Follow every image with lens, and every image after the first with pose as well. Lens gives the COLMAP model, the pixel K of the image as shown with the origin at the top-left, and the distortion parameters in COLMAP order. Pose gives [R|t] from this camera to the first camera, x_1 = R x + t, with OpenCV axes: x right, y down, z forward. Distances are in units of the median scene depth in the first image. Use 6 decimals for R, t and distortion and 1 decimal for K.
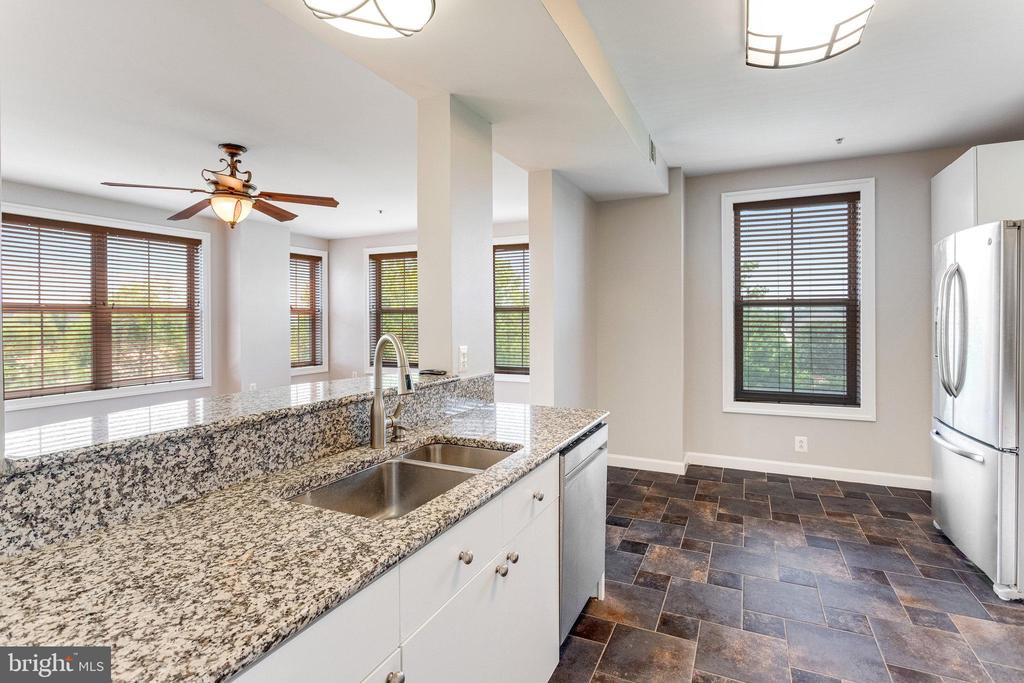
lens RADIAL K [[499.2, 0, 513.6], [0, 499.2, 338.7], [0, 0, 1]] dist [0.001199, -0.000416]
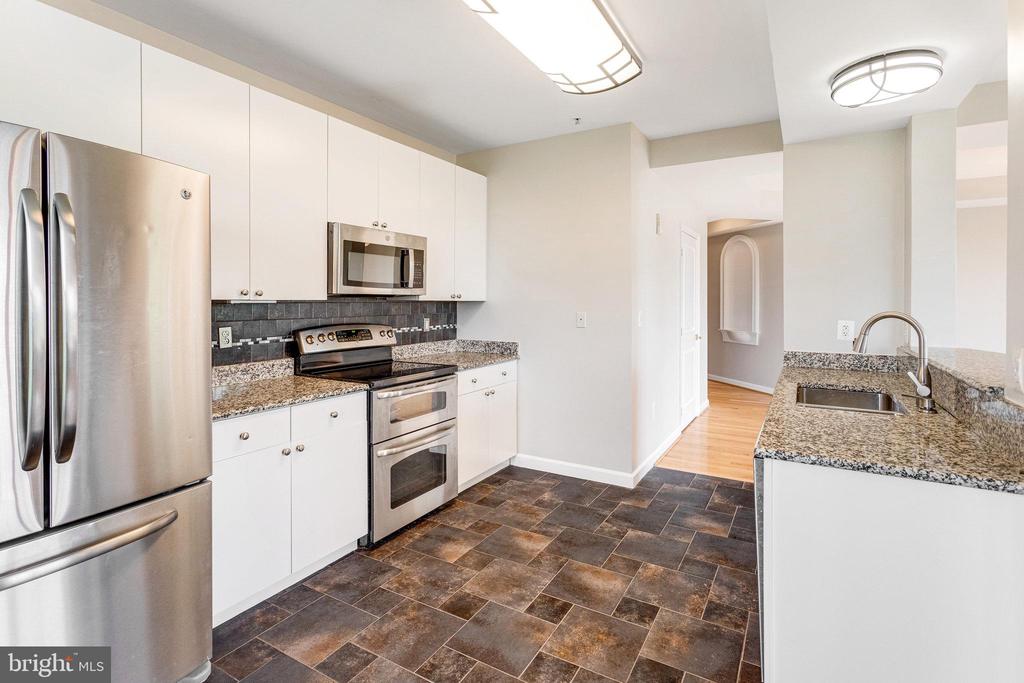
lens RADIAL K [[491.8, 0, 510.4], [0, 491.8, 297.3], [0, 0, 1]] dist [0.019944, -0.000164]
pose [[-0.994800, 0.000715, 0.101846, 0.313742], [0.004291, 0.999382, 0.034891, -0.053361], [-0.101758, 0.035147, -0.994188, 1.179233]]
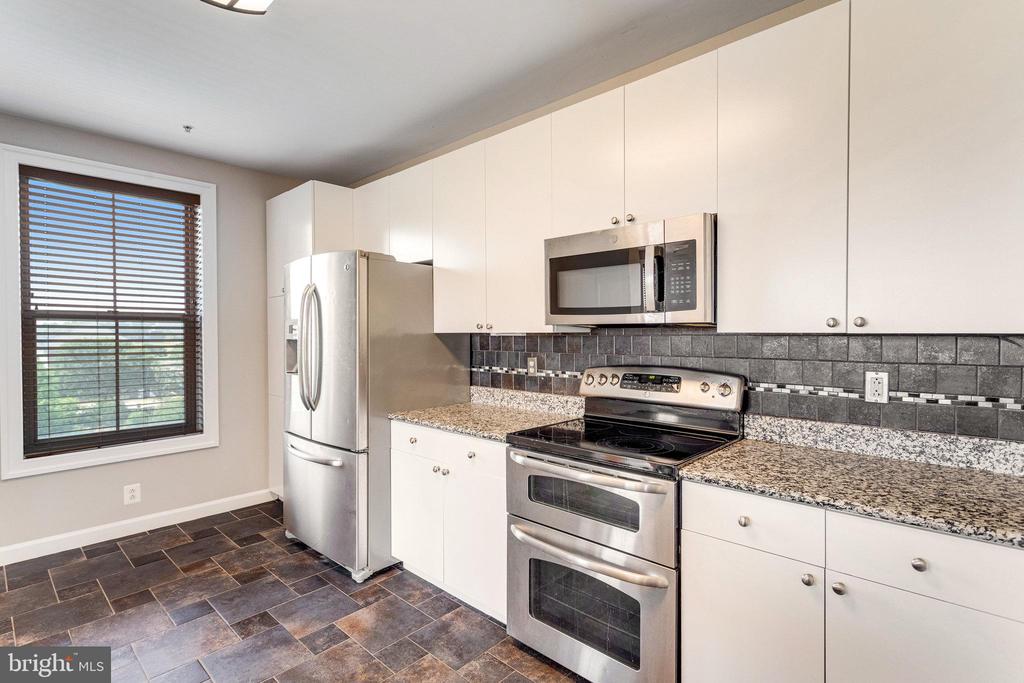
lens RADIAL K [[499.2, 0, 513.6], [0, 499.2, 338.7], [0, 0, 1]] dist [0.001199, -0.000416]
pose [[0.304003, -0.009358, 0.952625, 0.004865], [0.039992, 0.999196, -0.002947, -0.011637], [-0.951831, 0.038993, 0.304133, 0.208747]]
